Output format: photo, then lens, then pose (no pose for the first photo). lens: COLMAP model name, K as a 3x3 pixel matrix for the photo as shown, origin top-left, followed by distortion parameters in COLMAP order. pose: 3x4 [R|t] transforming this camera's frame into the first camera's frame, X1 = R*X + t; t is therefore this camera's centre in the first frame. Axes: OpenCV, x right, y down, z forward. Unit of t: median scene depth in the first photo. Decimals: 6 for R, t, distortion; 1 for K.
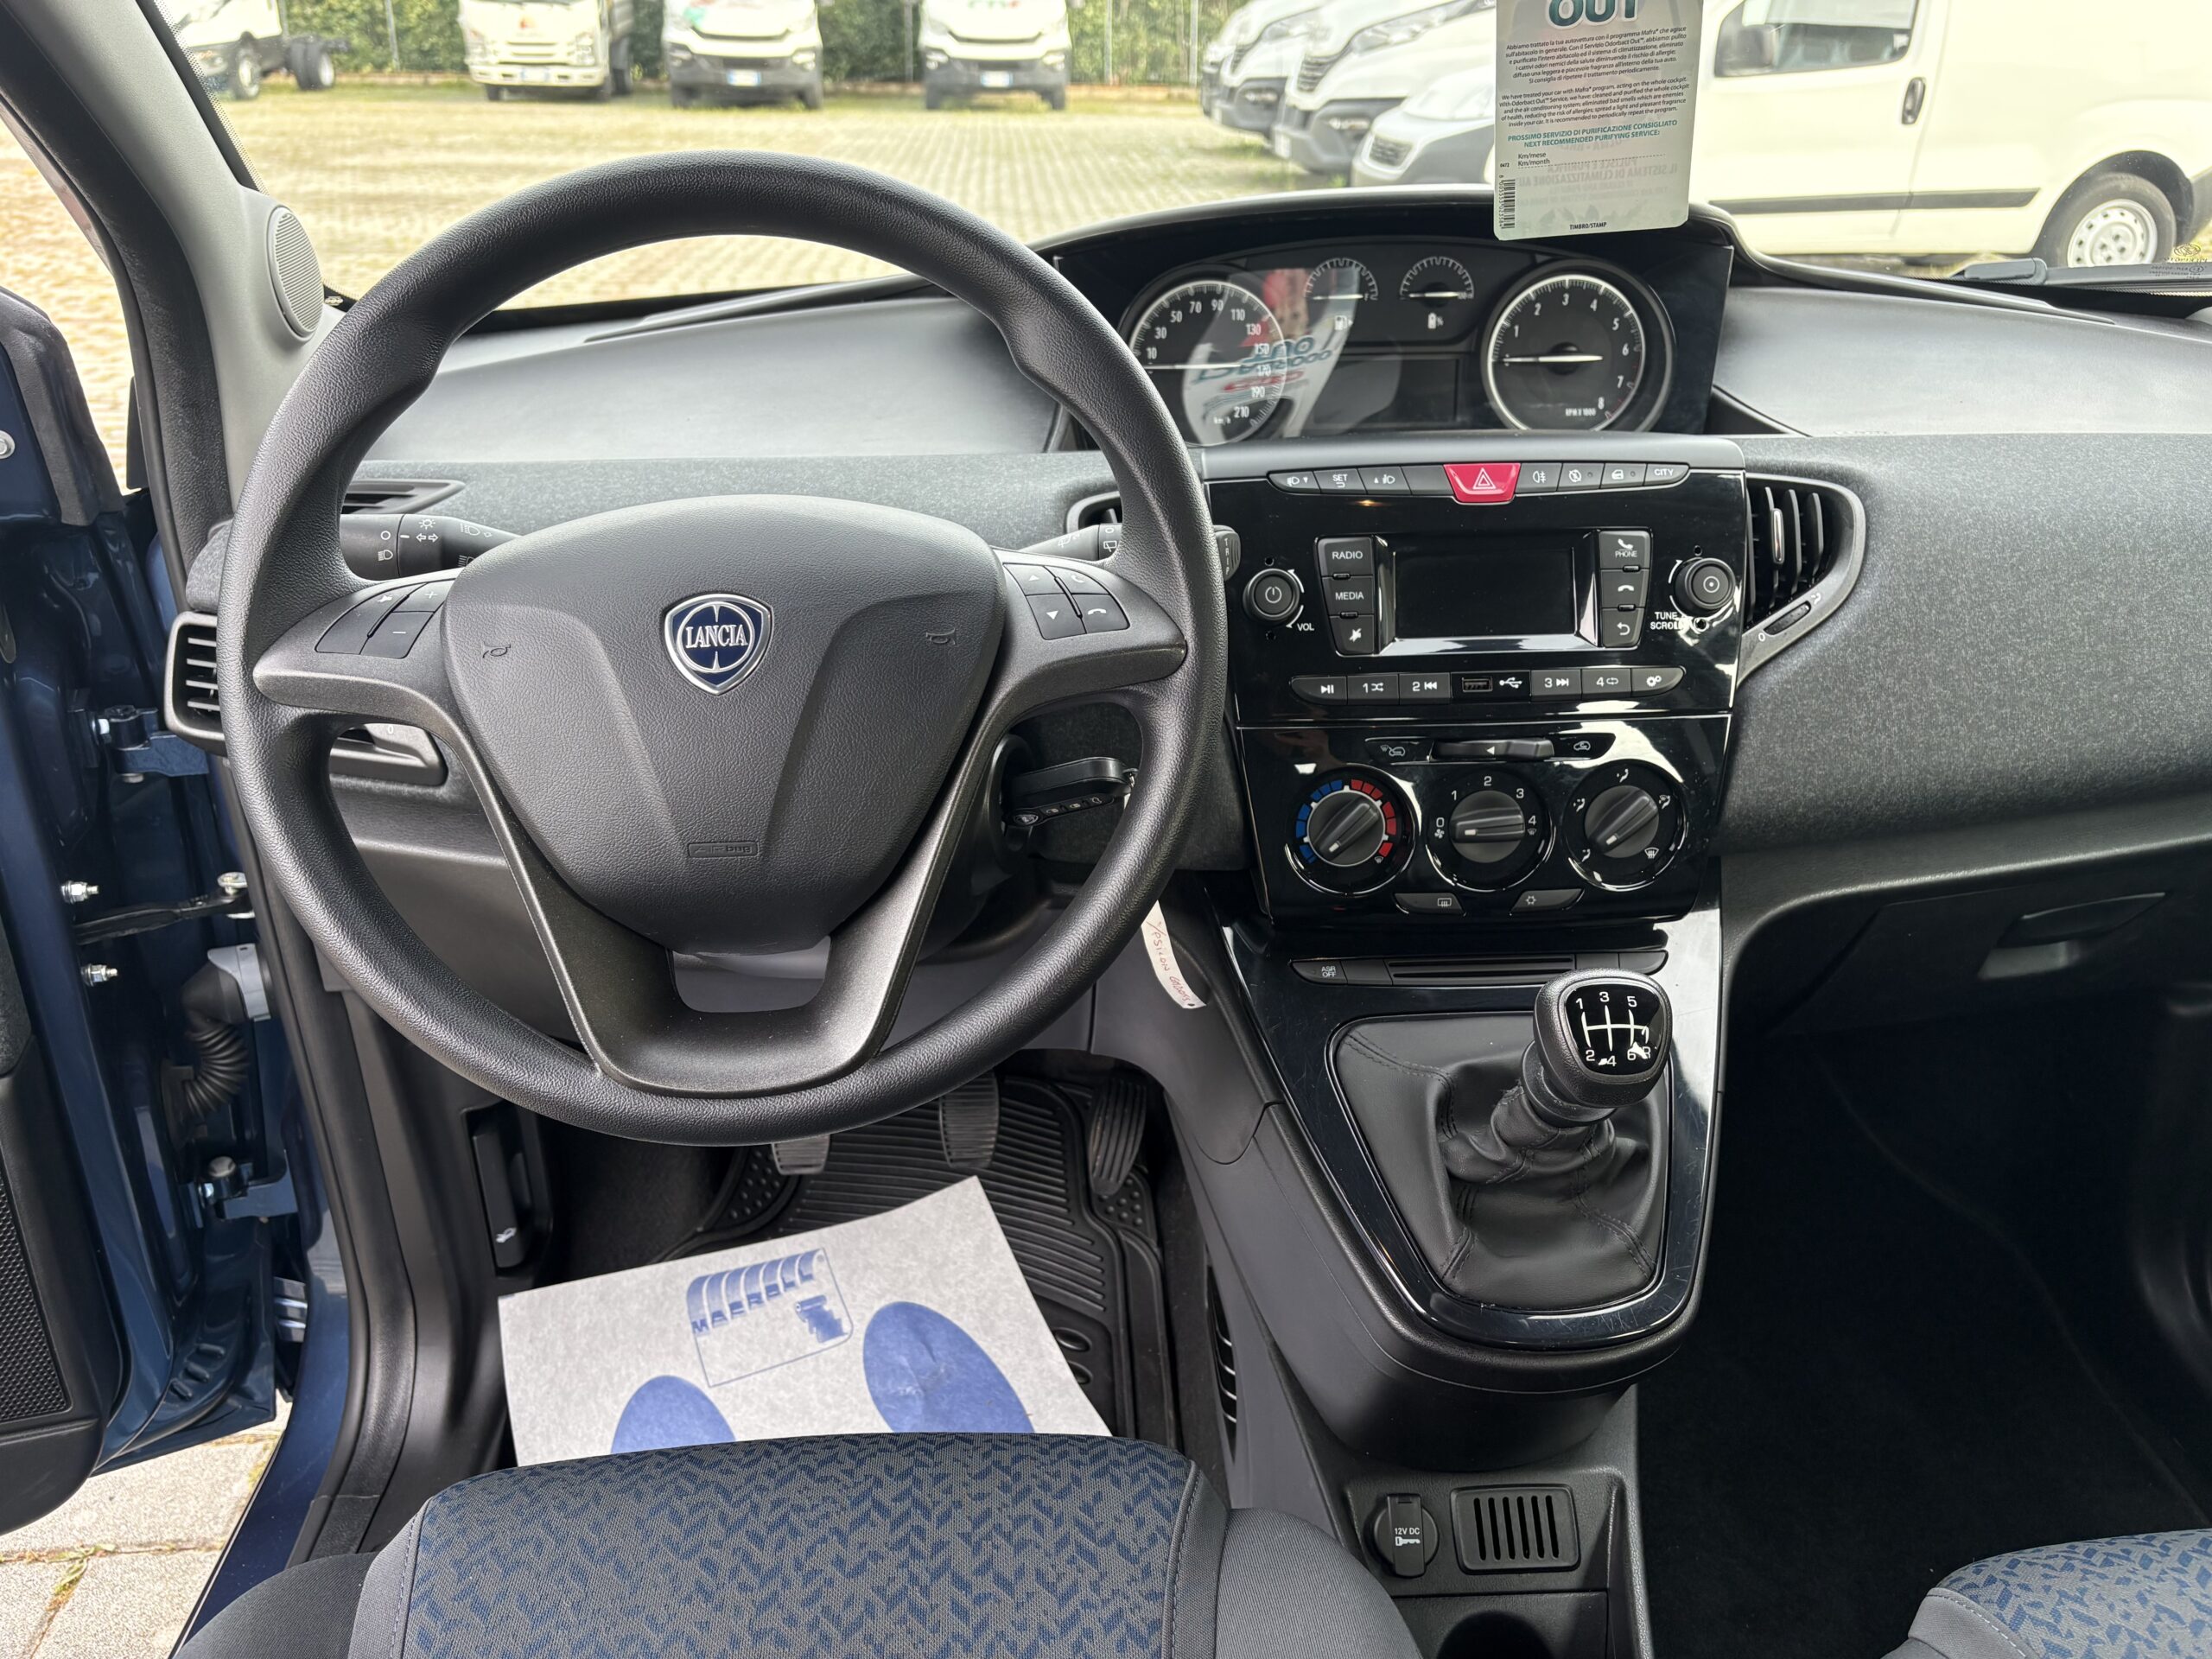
lens RADIAL K [[1689.5, 0, 1106.0], [0, 1689.5, 829.5], [0, 0, 1]] dist [0.070448, -0.088158]
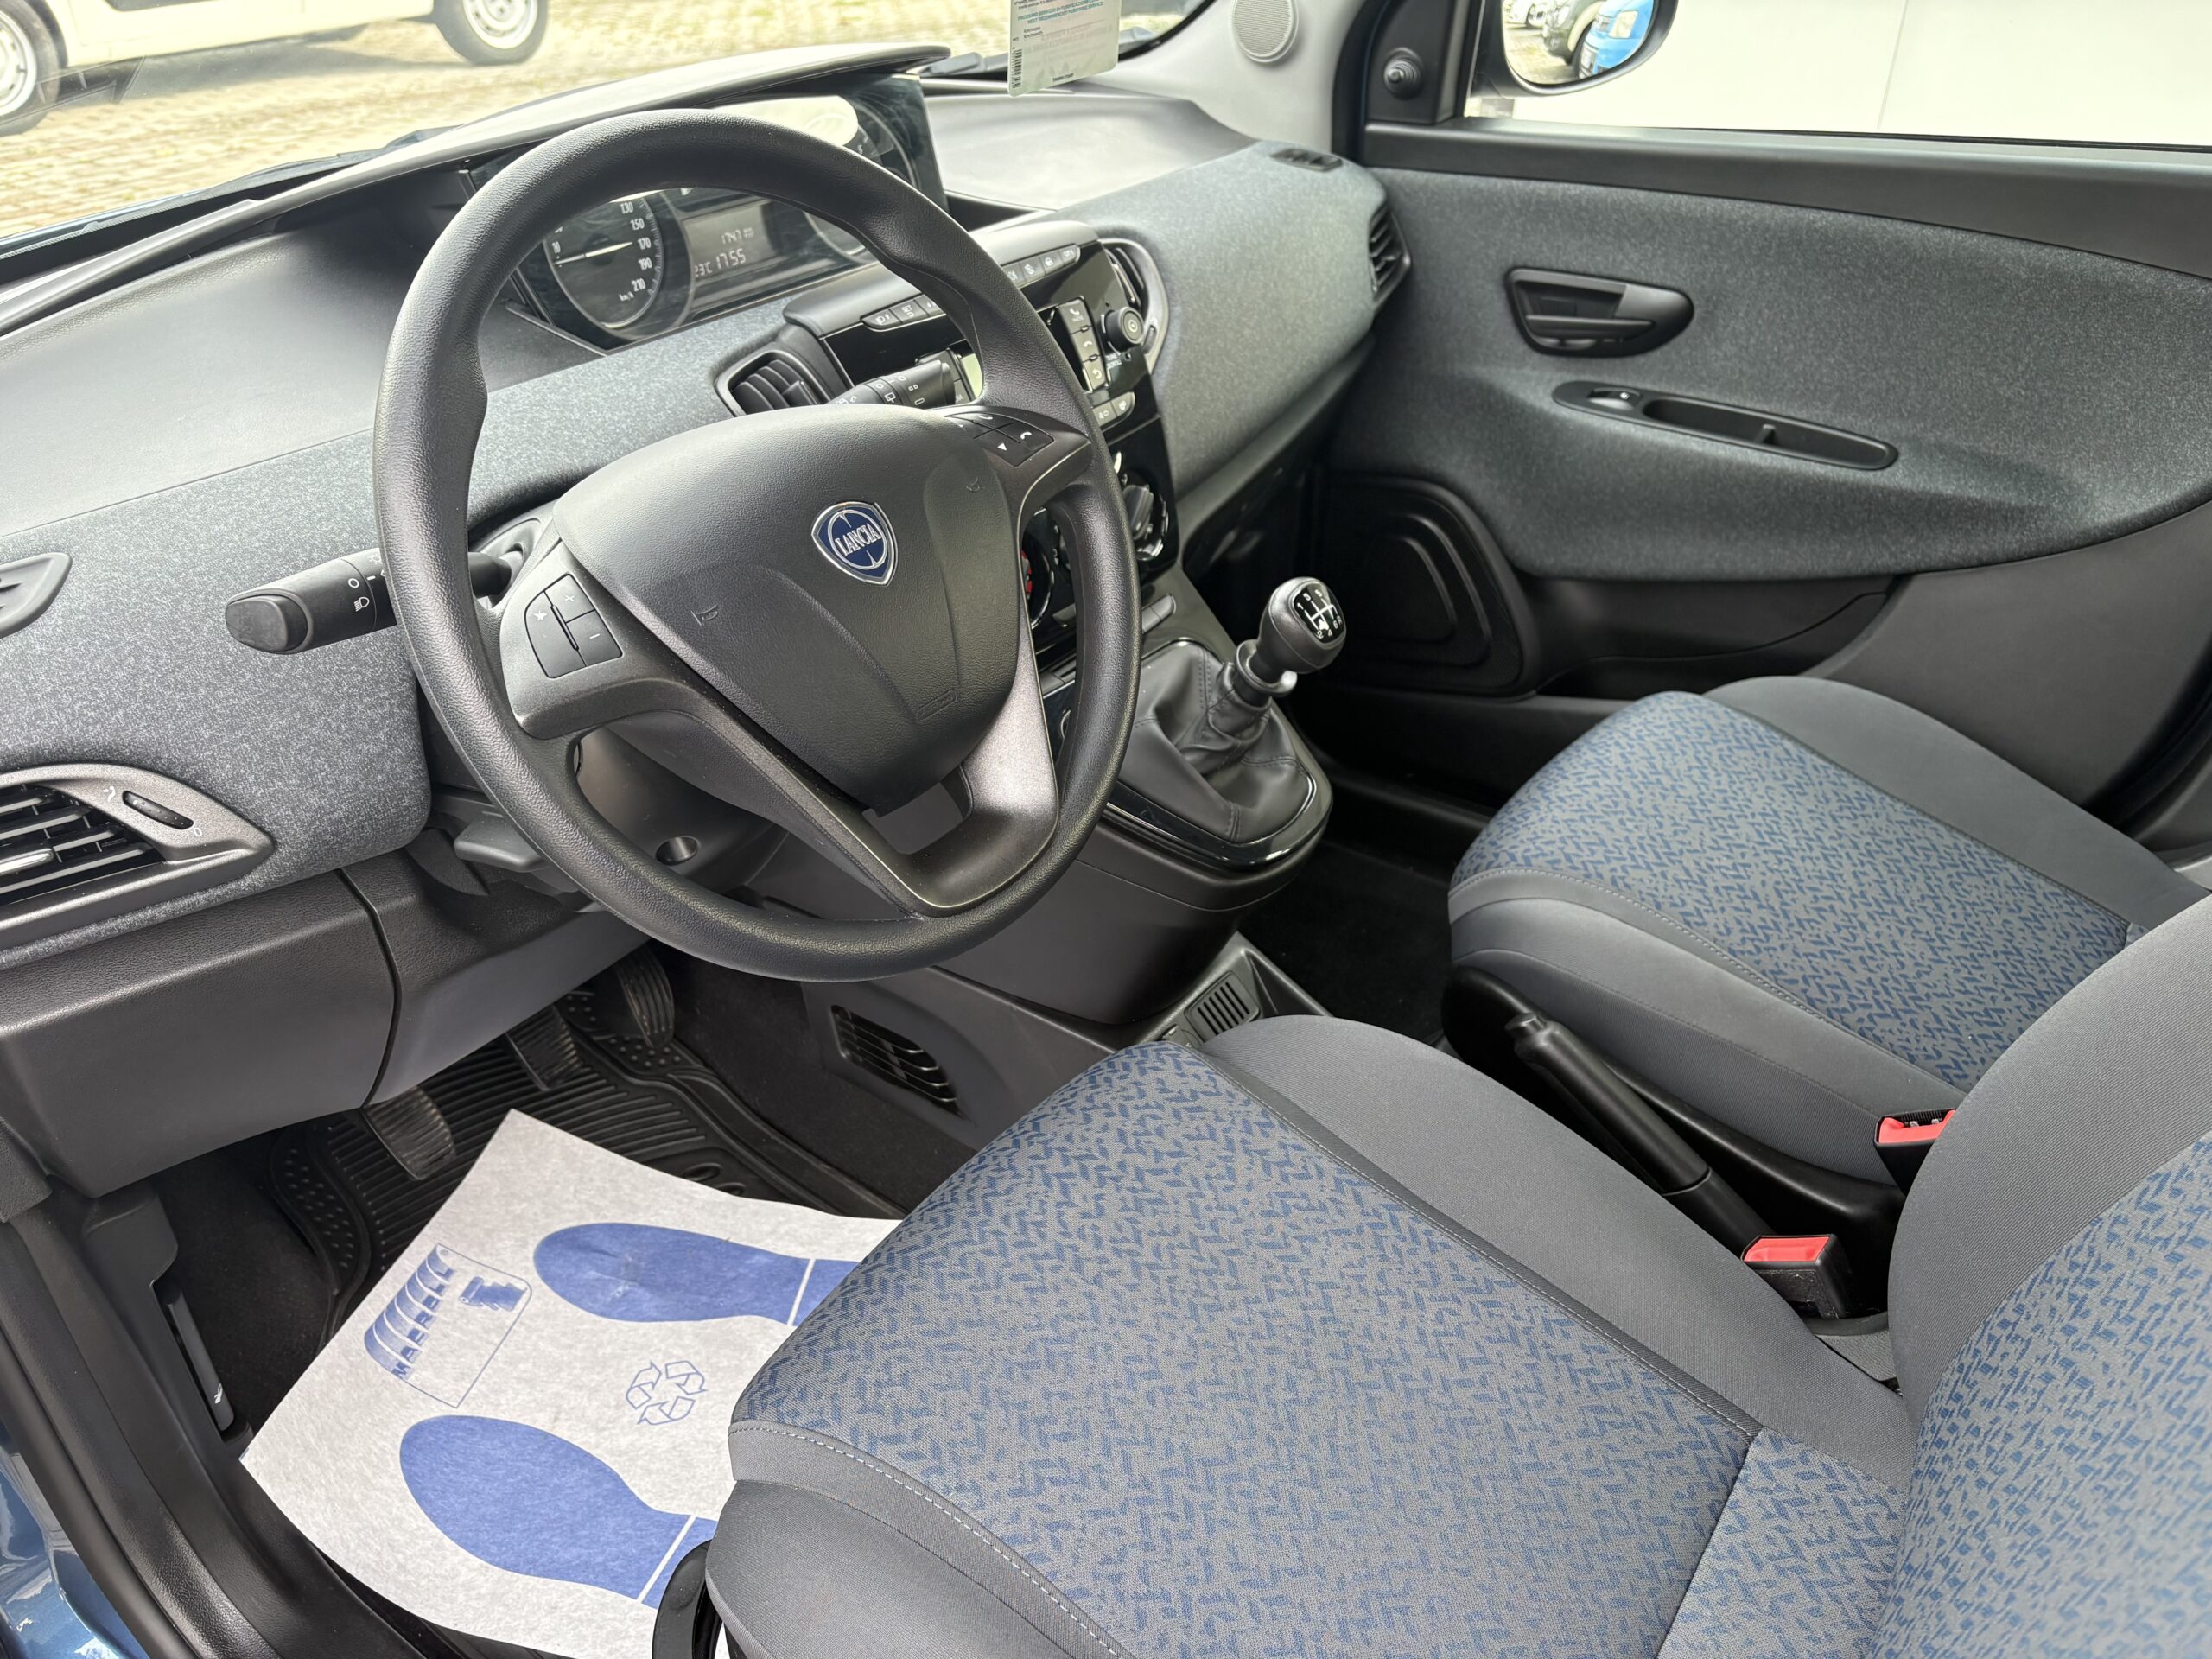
lens RADIAL K [[1689.5, 0, 1106.0], [0, 1689.5, 829.5], [0, 0, 1]] dist [0.070448, -0.088158]
pose [[0.625979, -0.415070, 0.660203, -0.486853], [0.336738, 0.907461, 0.251240, -0.084118], [-0.703390, 0.065045, 0.707821, 0.037459]]
